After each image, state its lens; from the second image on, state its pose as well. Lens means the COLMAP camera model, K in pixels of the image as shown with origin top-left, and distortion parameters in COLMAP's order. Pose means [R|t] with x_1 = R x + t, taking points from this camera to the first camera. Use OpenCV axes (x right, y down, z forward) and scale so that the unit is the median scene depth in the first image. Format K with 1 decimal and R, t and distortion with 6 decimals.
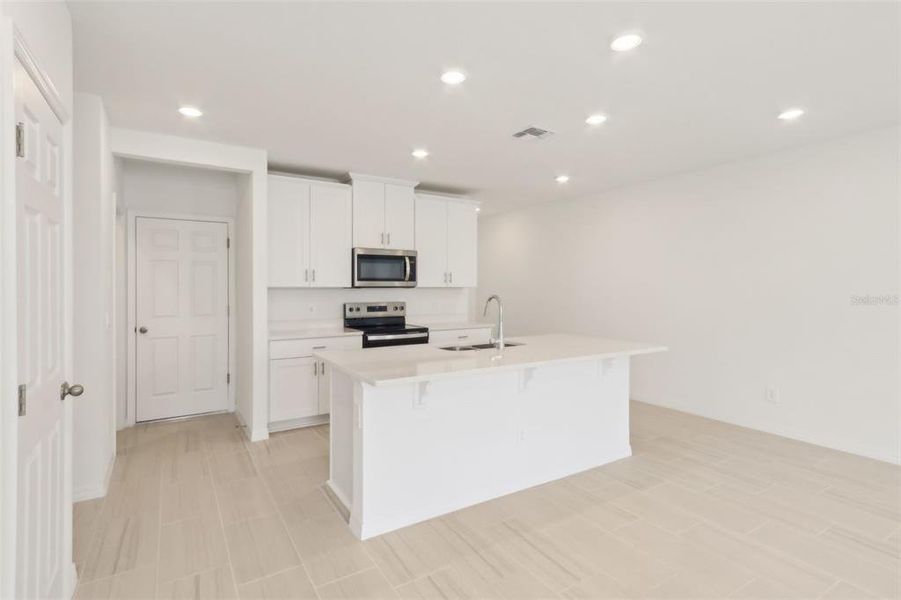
lens RADIAL K [[442.8, 0, 450.5], [0, 442.8, 300.0], [0, 0, 1]] dist [-0.020473, 0.000282]
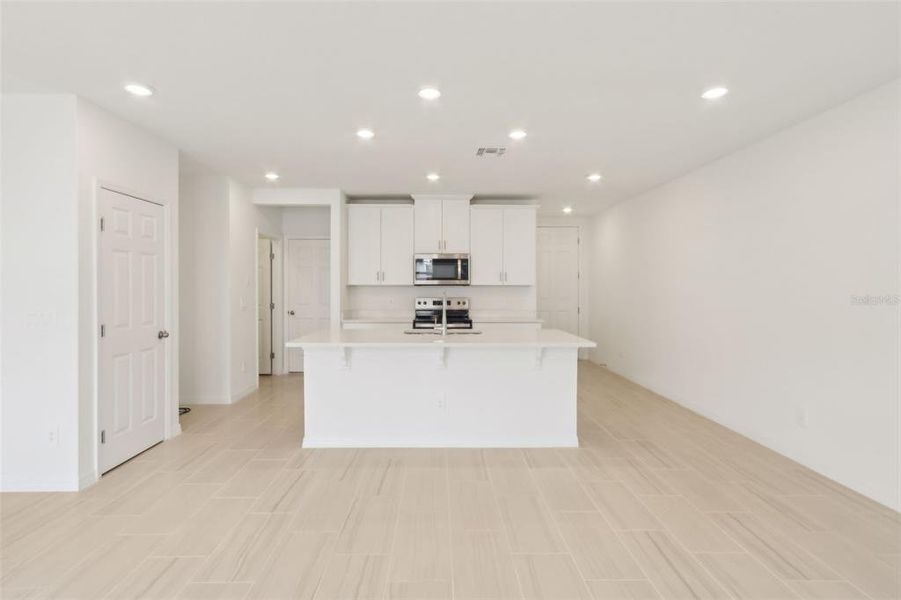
lens RADIAL K [[442.8, 0, 450.5], [0, 442.8, 300.0], [0, 0, 1]] dist [-0.020473, 0.000282]
pose [[0.857633, 0.016434, -0.514000, 0.505198], [-0.015876, 0.999859, 0.005479, 0.005145], [0.514017, 0.003461, 0.857773, -0.032304]]
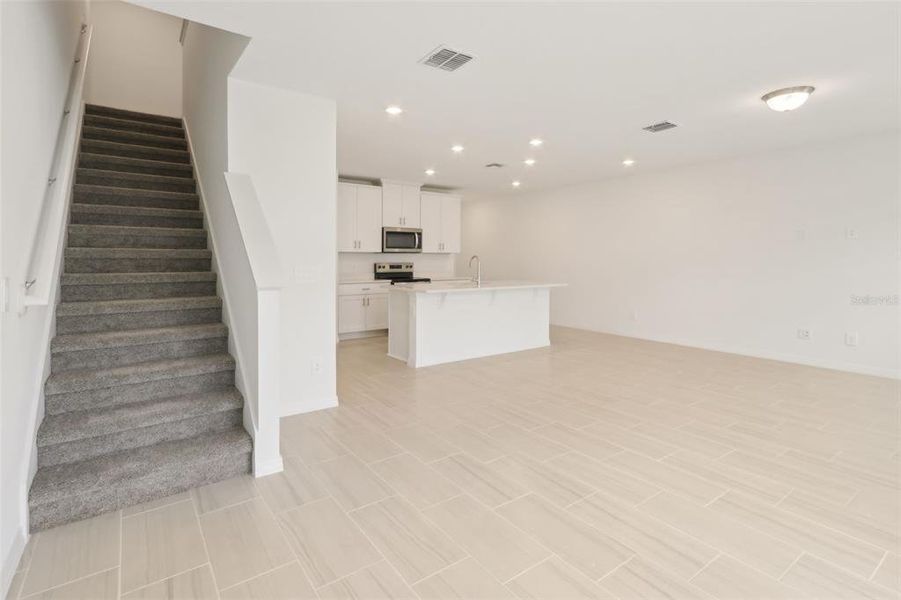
lens RADIAL K [[435.1, 0, 455.0], [0, 435.1, 281.7], [0, 0, 1]] dist [-0.001123, 0.000033]
pose [[0.996706, -0.001318, 0.081083, -0.088065], [-0.001058, 0.999571, 0.029260, 0.028965], [-0.081087, -0.029249, 0.996278, -0.540378]]
